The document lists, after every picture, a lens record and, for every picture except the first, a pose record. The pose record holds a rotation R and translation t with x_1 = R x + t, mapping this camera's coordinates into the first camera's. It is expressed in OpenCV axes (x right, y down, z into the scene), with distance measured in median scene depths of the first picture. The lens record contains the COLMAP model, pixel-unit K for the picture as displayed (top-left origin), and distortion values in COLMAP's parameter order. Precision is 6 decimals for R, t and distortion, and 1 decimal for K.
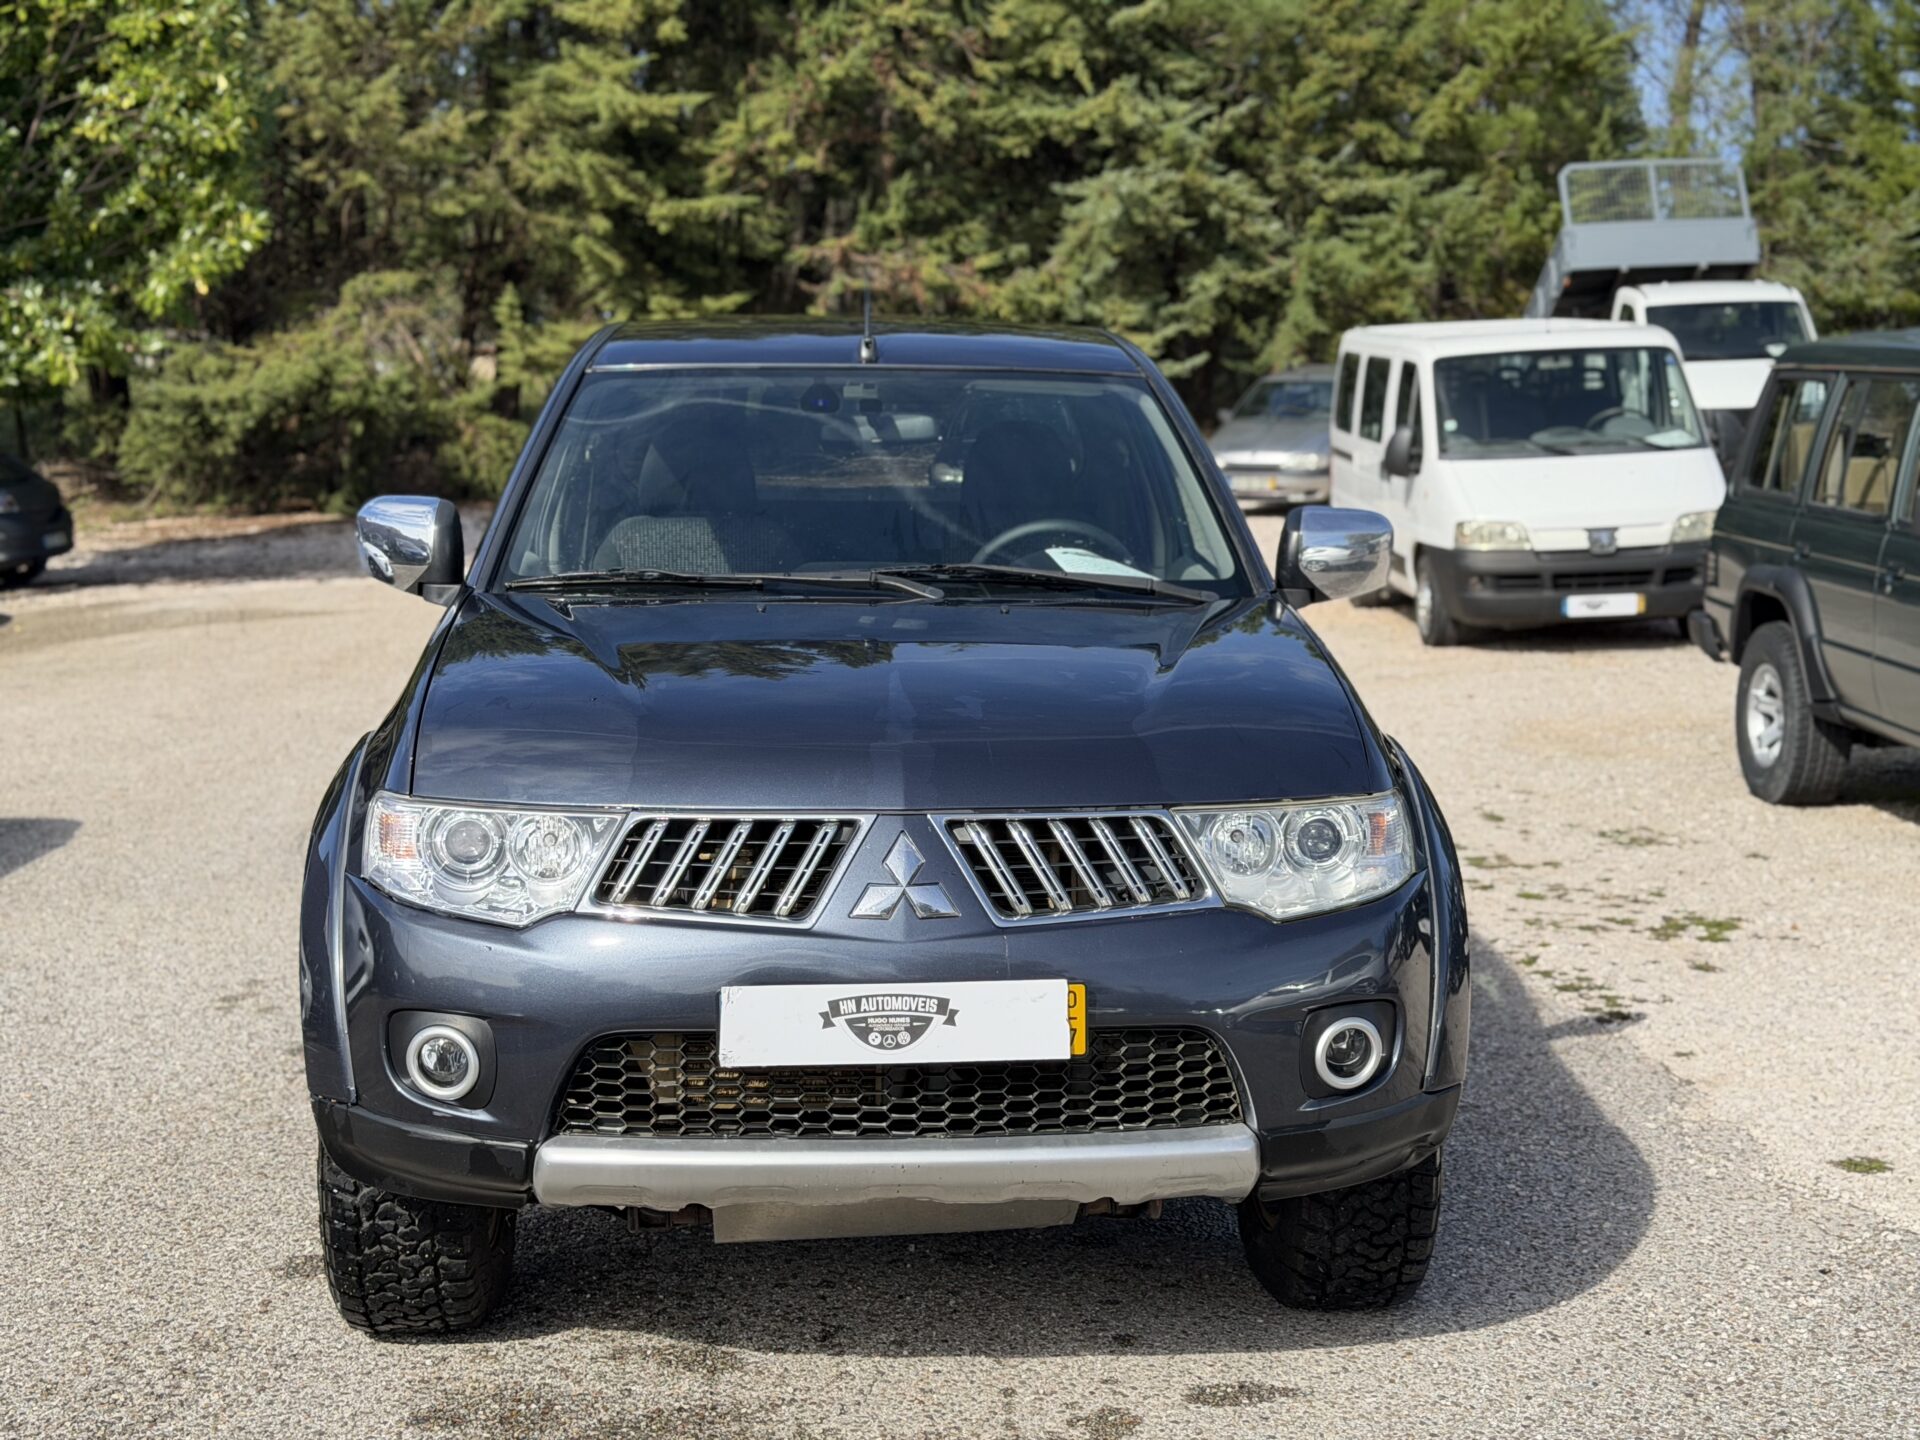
lens RADIAL K [[2710.6, 0, 961.7], [0, 2710.6, 729.9], [0, 0, 1]] dist [0.099896, 0.000000]
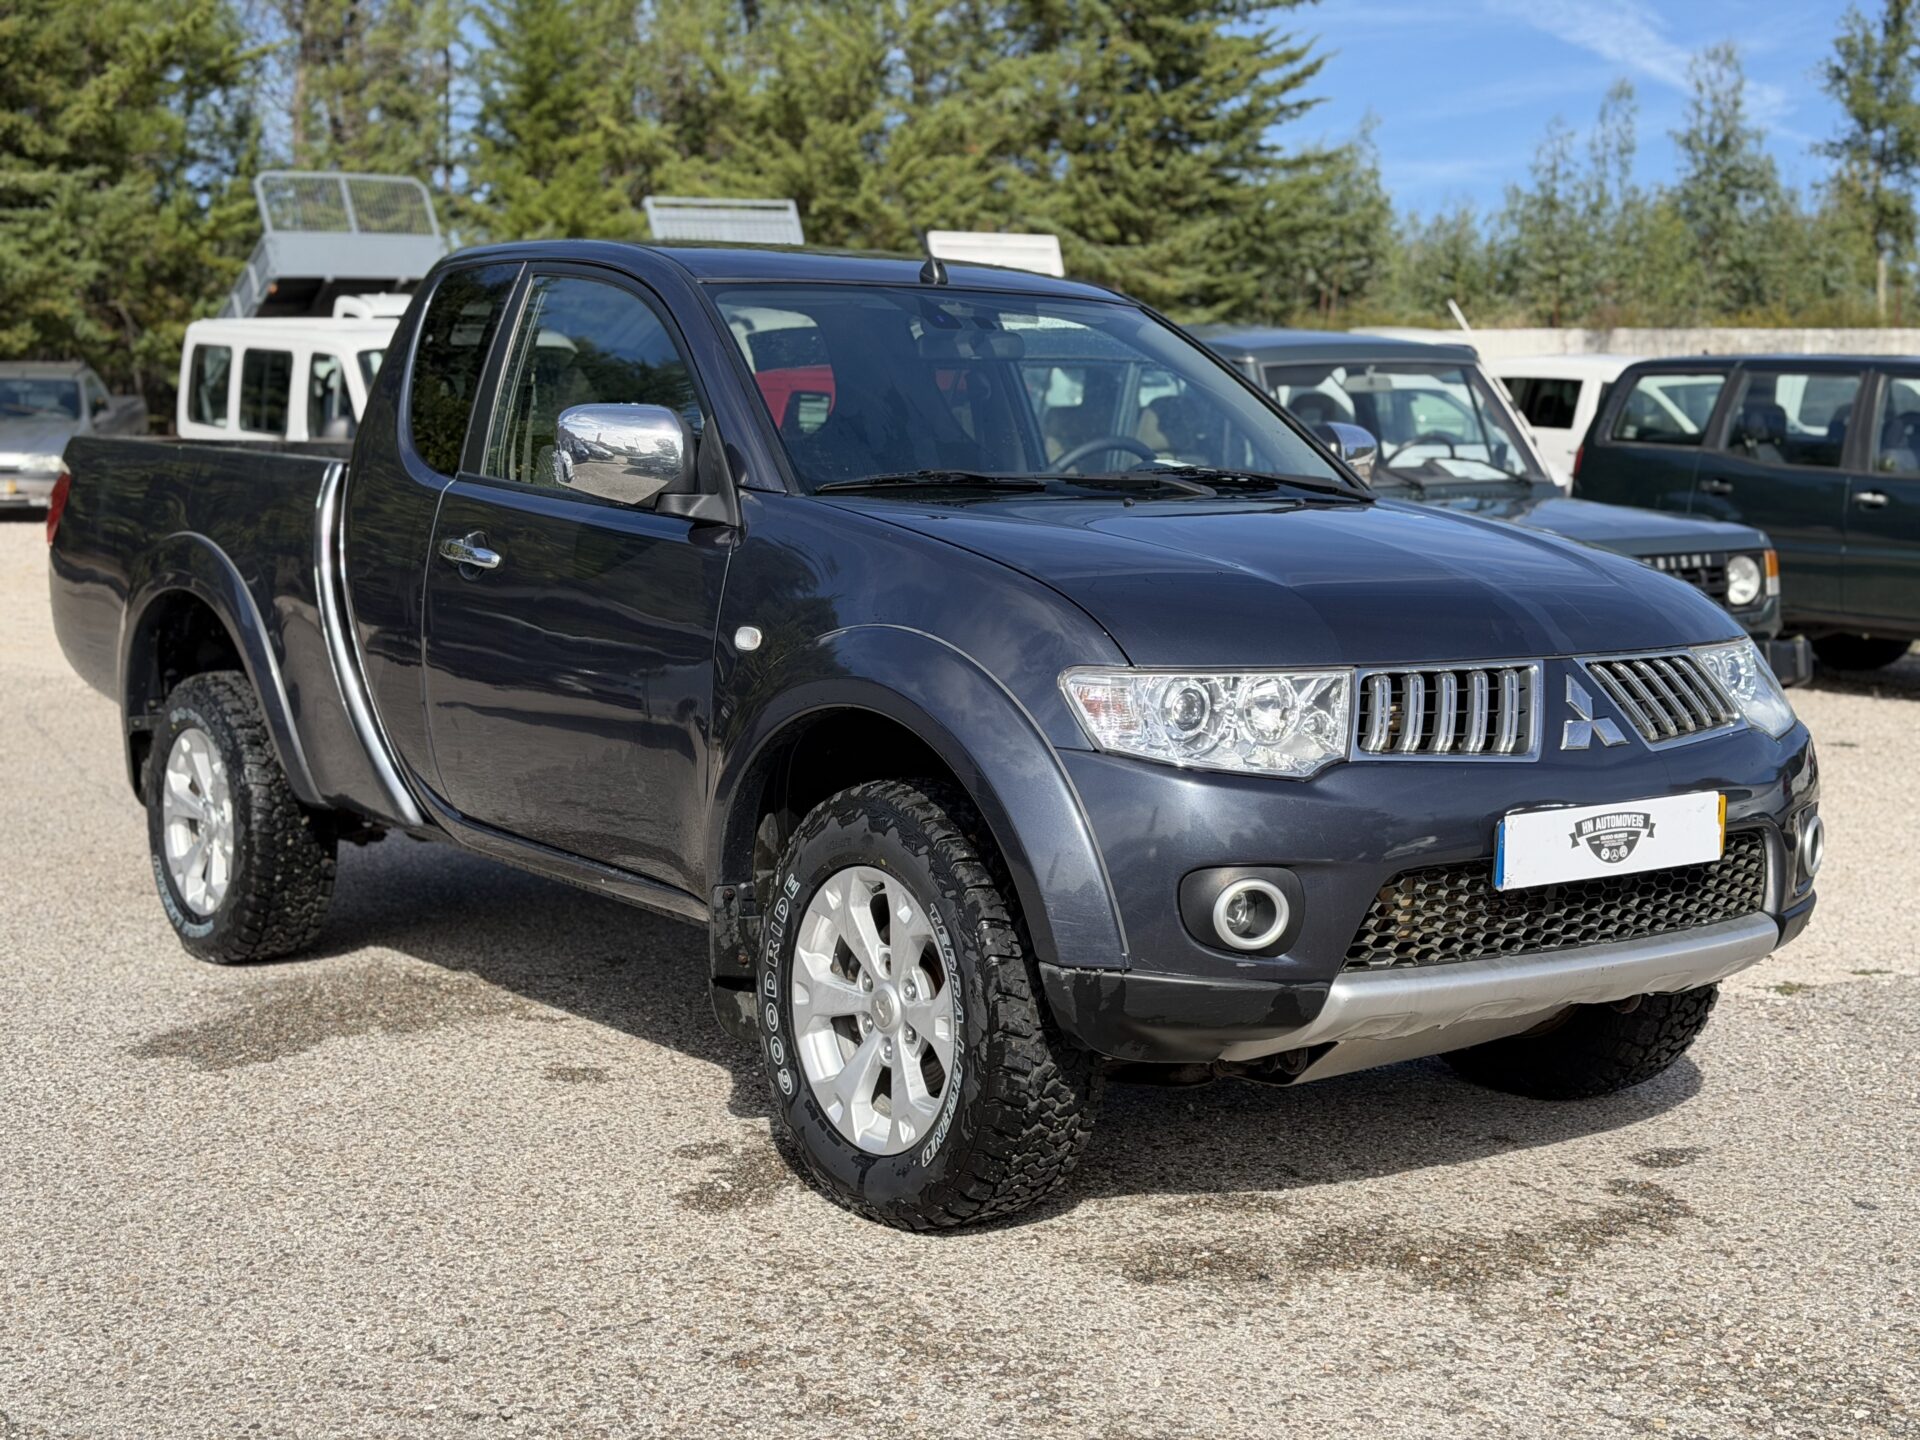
lens RADIAL K [[2710.6, 0, 959.5], [0, 2710.6, 712.2], [0, 0, 1]] dist [0.099896, 0.000000]
pose [[0.842188, -0.048343, 0.537013, -0.099192], [0.057143, 0.998366, 0.000259, 0.004573], [-0.536148, 0.030469, 0.843574, 0.021797]]
